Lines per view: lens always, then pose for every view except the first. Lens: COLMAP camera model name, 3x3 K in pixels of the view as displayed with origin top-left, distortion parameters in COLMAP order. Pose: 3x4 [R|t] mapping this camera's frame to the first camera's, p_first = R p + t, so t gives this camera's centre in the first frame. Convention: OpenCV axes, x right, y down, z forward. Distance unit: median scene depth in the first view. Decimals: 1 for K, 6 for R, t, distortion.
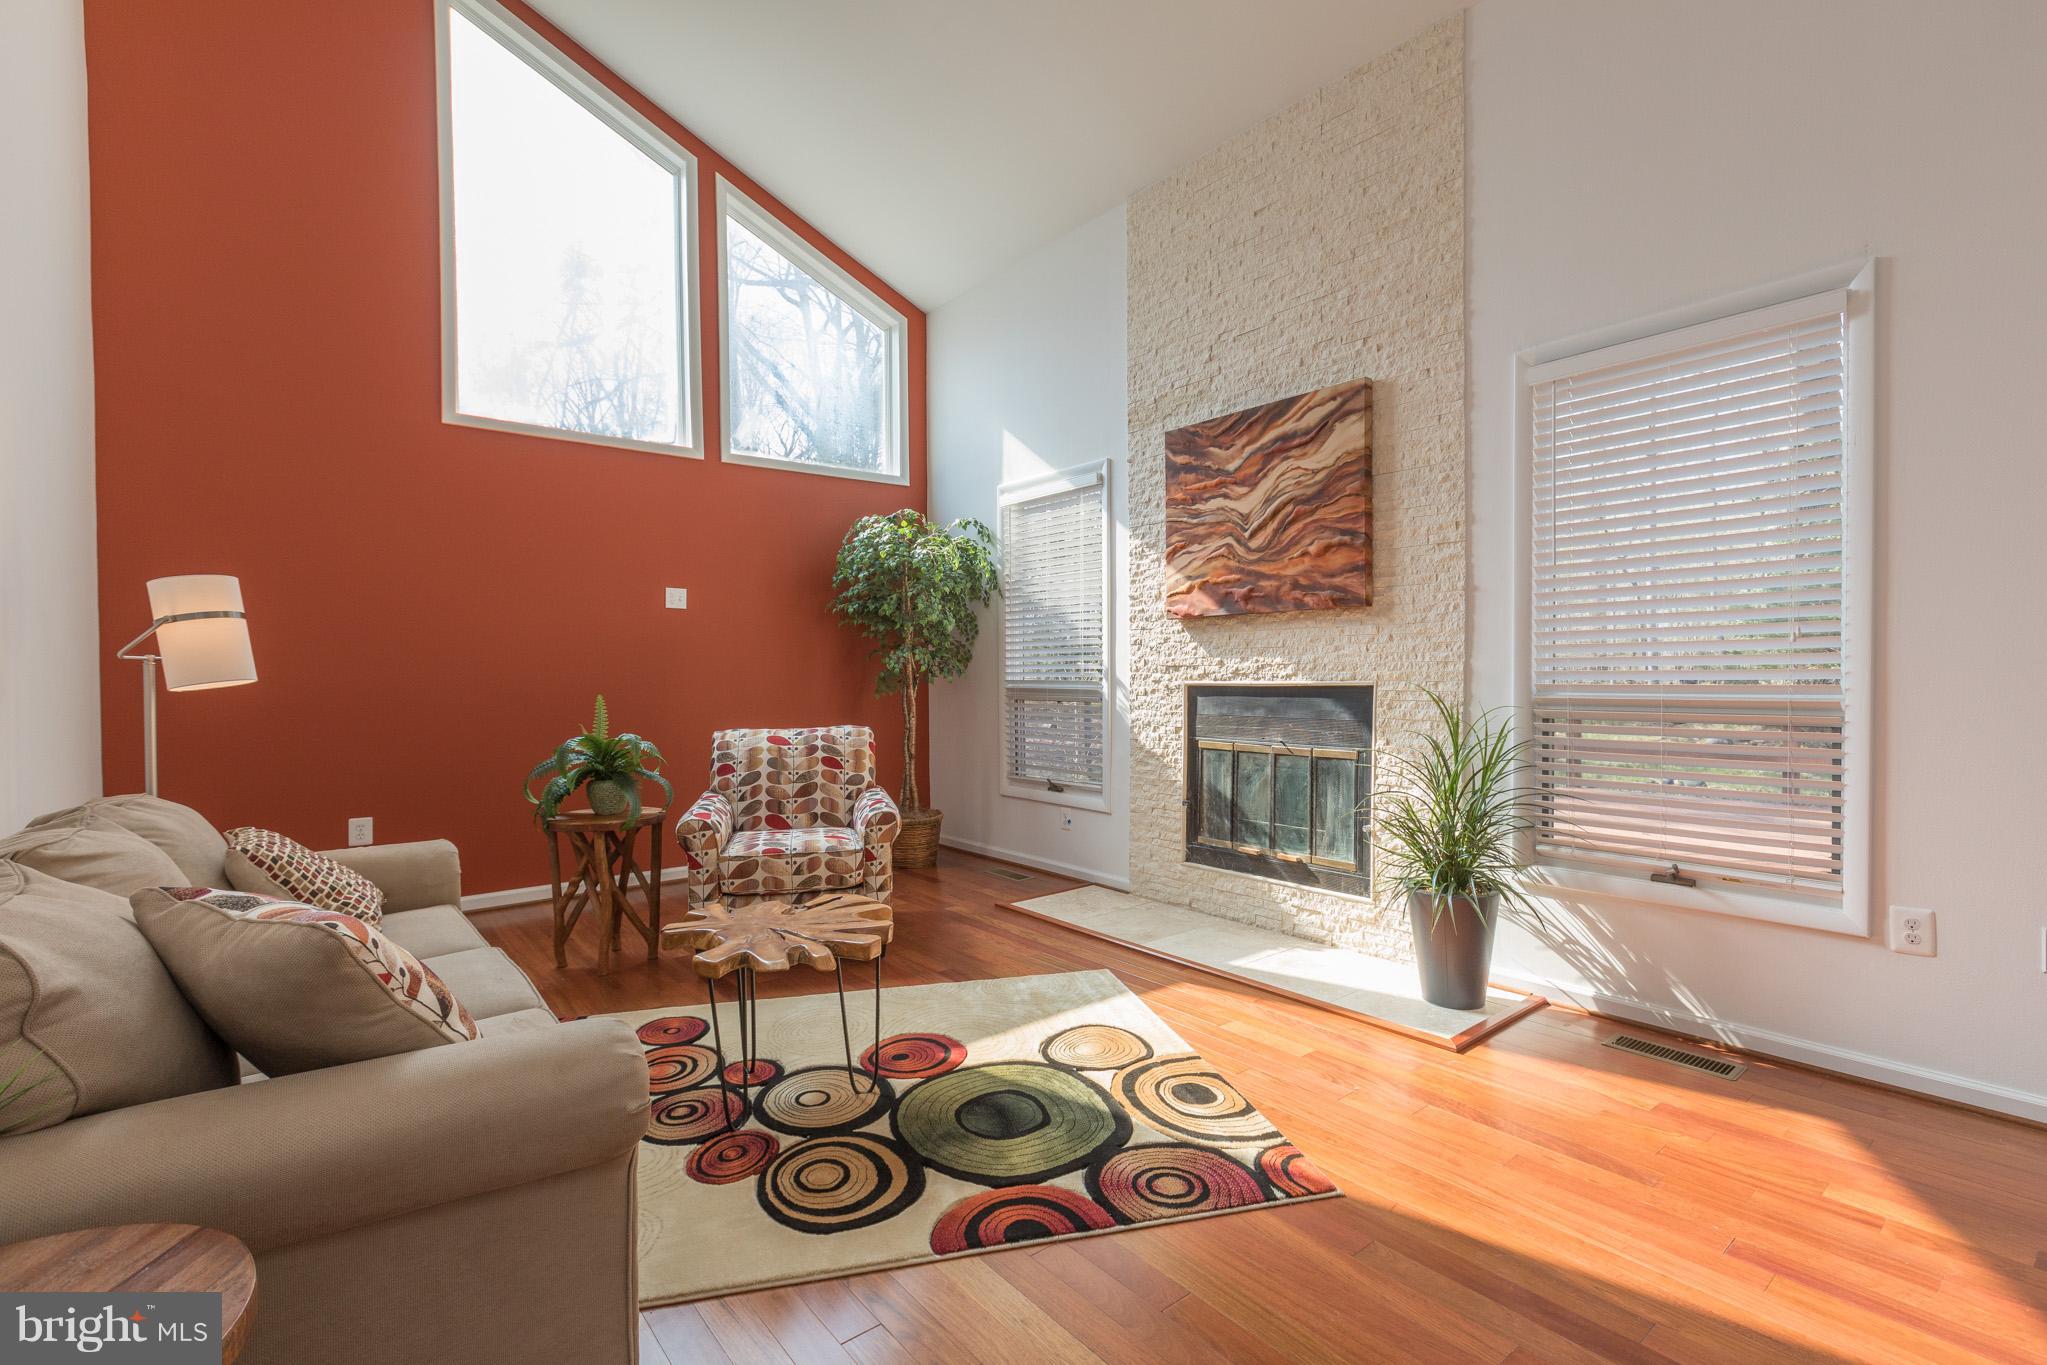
lens RADIAL K [[920.0, 0, 1023.6], [0, 920.0, 682.3], [0, 0, 1]] dist [-0.002216, 0.000432]
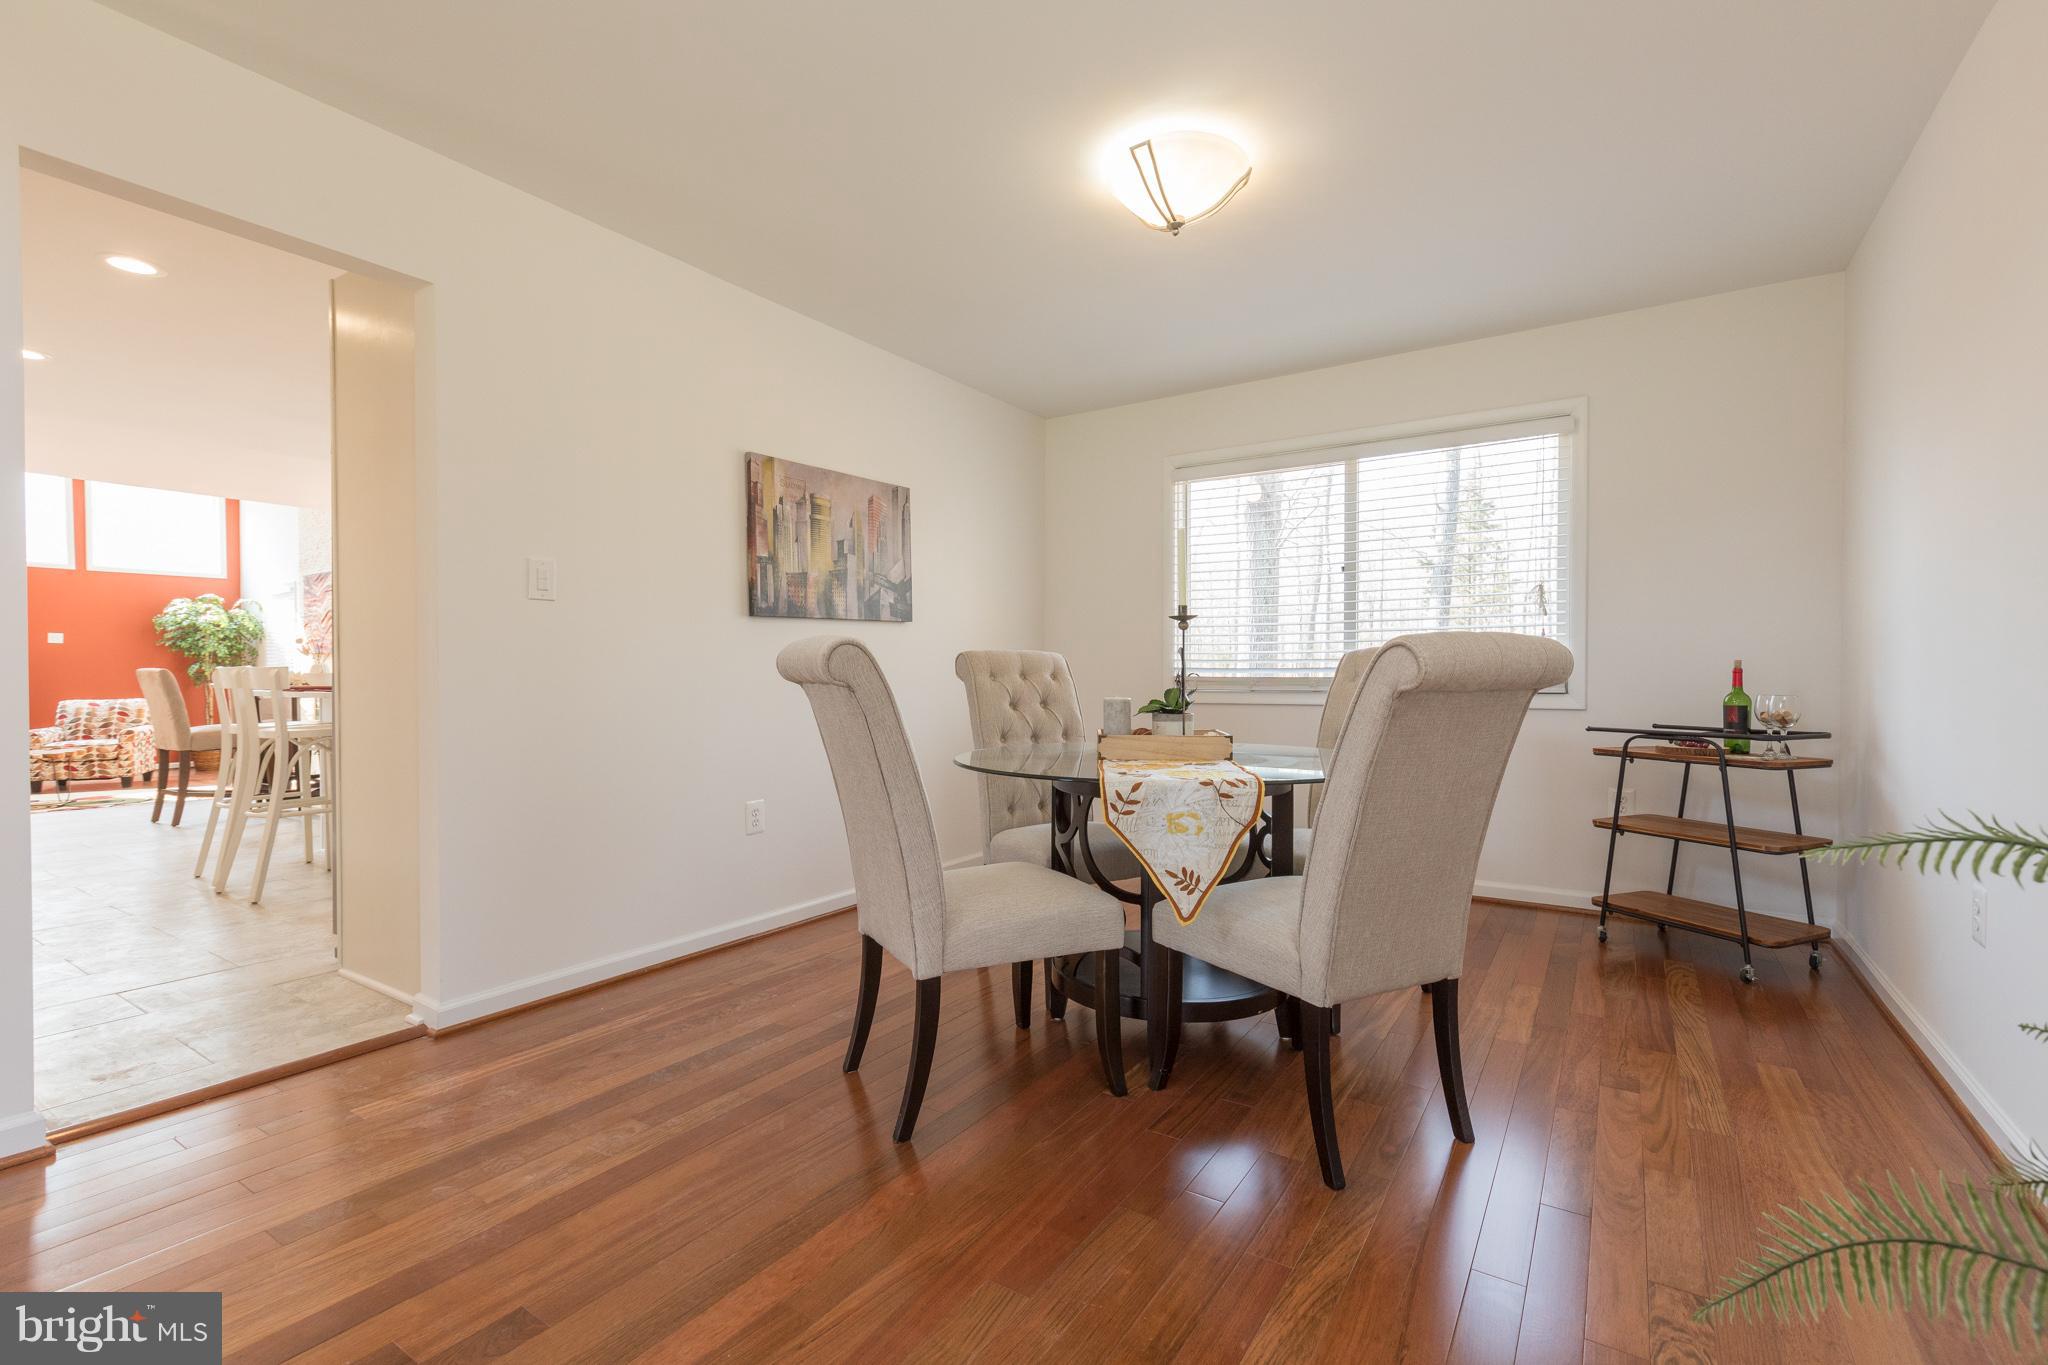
lens RADIAL K [[920.4, 0, 1029.0], [0, 920.4, 691.2], [0, 0, 1]] dist [-0.002216, 0.000432]
pose [[0.951053, 0.000042, 0.309028, 1.331372], [-0.002656, 0.999964, 0.008036, 0.004351], [-0.309016, -0.008463, 0.951019, -2.043013]]
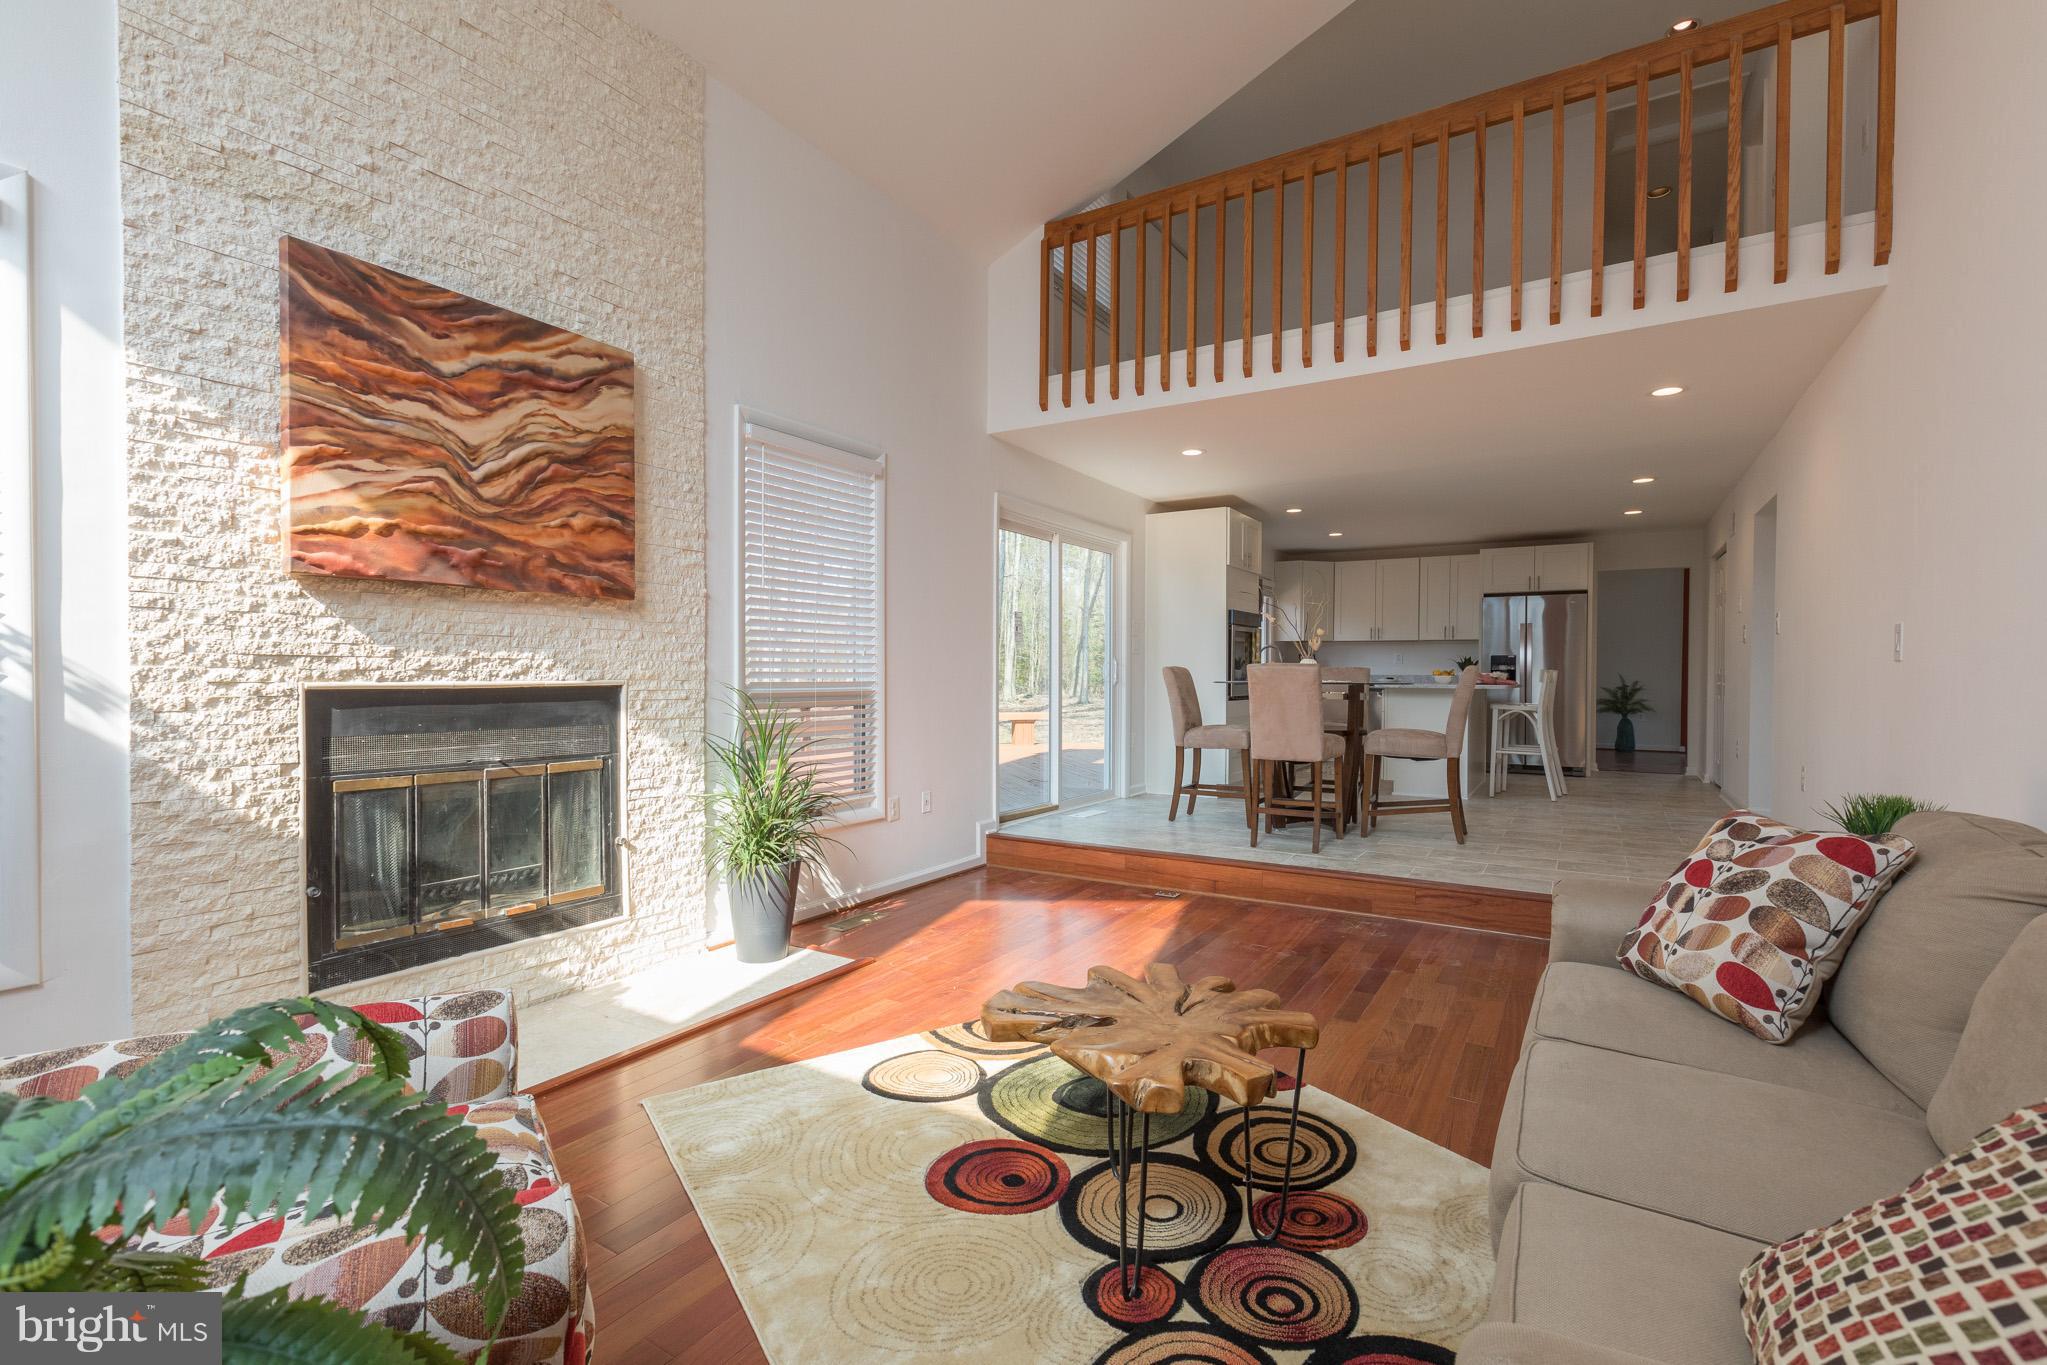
lens RADIAL K [[920.0, 0, 1024.8], [0, 920.0, 682.3], [0, 0, 1]] dist [-0.002216, 0.000432]
pose [[-0.338366, -0.006749, 0.940990, -0.574765], [0.002288, 0.999965, 0.007995, -0.005415], [-0.941012, 0.004858, -0.338339, 0.847747]]
